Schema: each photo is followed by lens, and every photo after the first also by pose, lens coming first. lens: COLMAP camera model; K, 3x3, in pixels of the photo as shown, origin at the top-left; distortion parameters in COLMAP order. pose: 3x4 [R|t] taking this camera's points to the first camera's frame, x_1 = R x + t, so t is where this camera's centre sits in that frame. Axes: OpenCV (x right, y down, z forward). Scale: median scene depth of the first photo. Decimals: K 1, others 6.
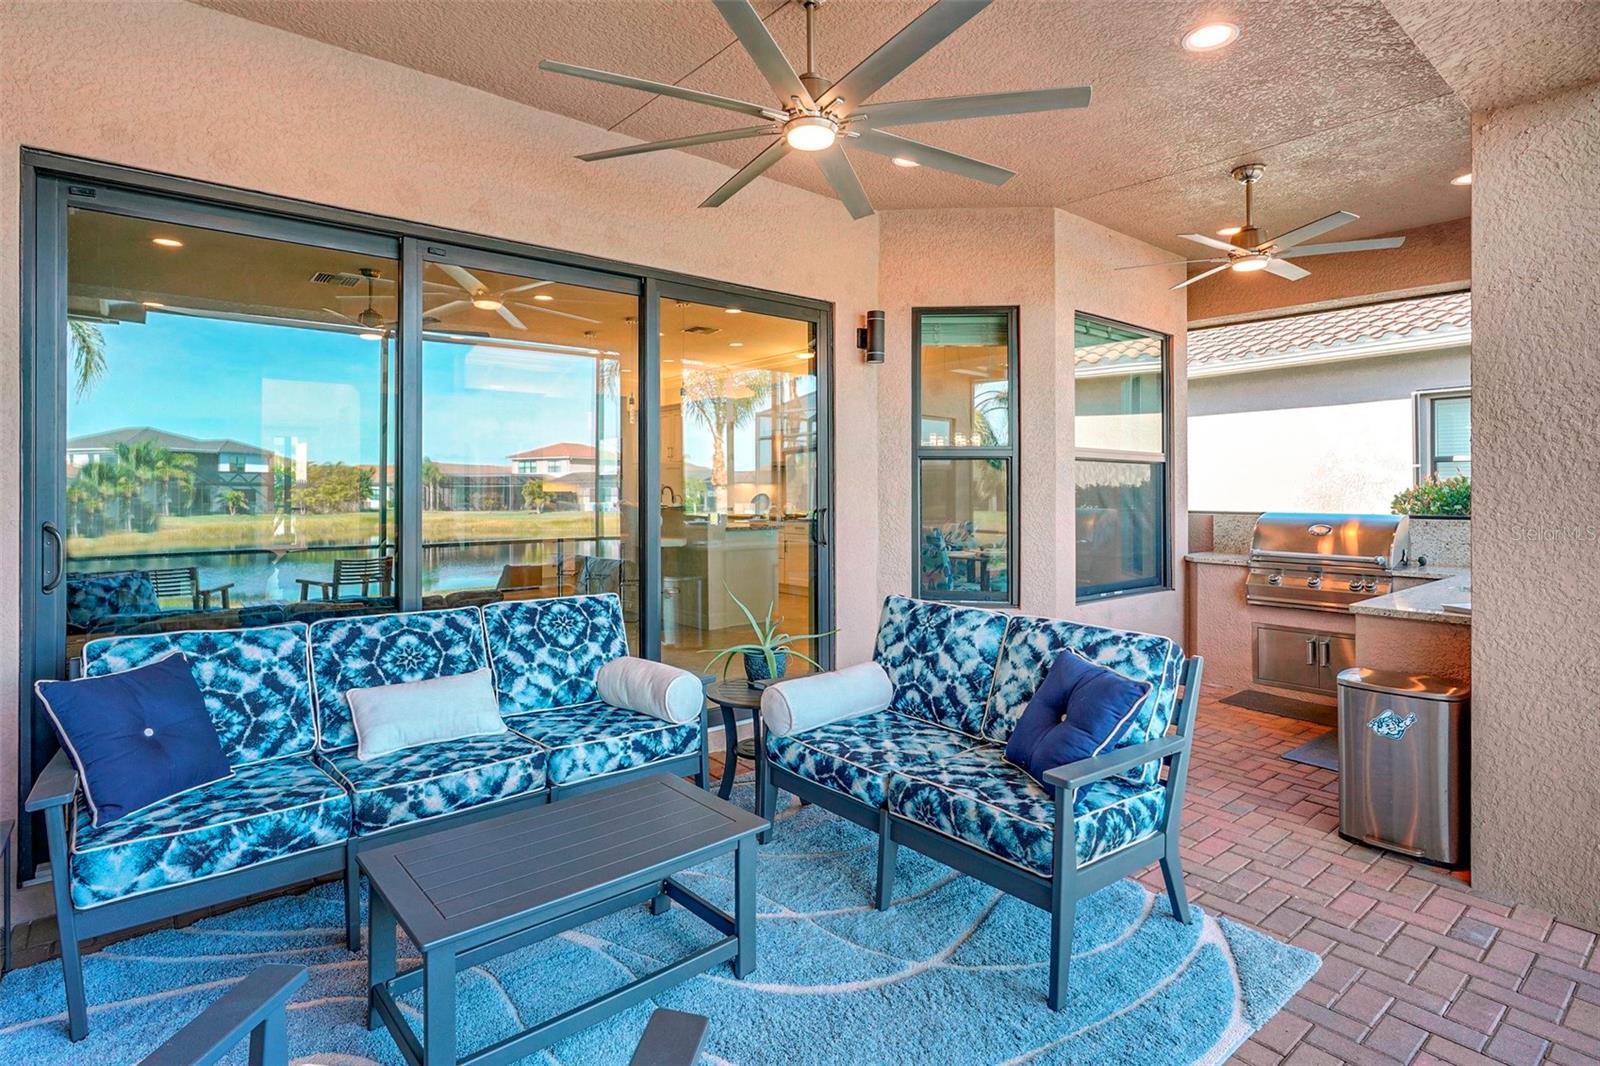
lens RADIAL K [[798.4, 0, 801.7], [0, 798.4, 488.3], [0, 0, 1]] dist [-0.004537, -0.000741]
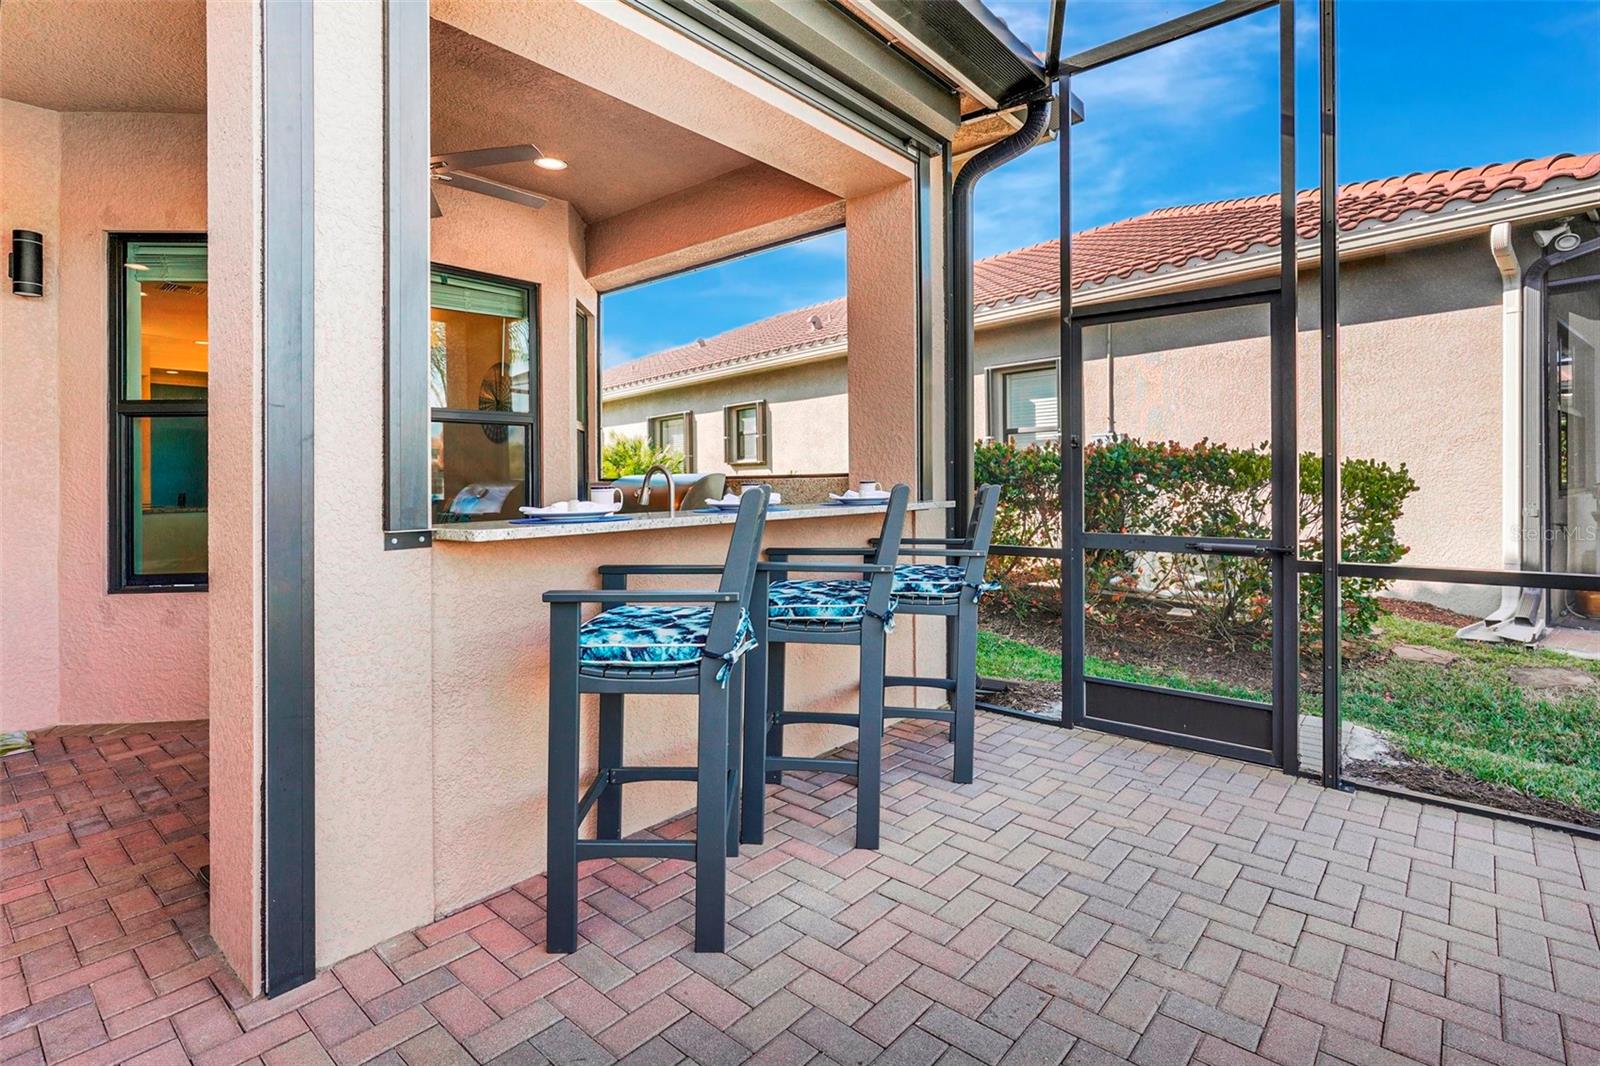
lens RADIAL K [[784.4, 0, 799.7], [0, 784.4, 475.1], [0, 0, 1]] dist [0.001385, 0.000614]
pose [[0.985652, -0.018051, 0.167824, 1.143169], [0.018360, 0.999831, -0.000289, 0.063052], [-0.167790, 0.003367, 0.985817, 0.127309]]
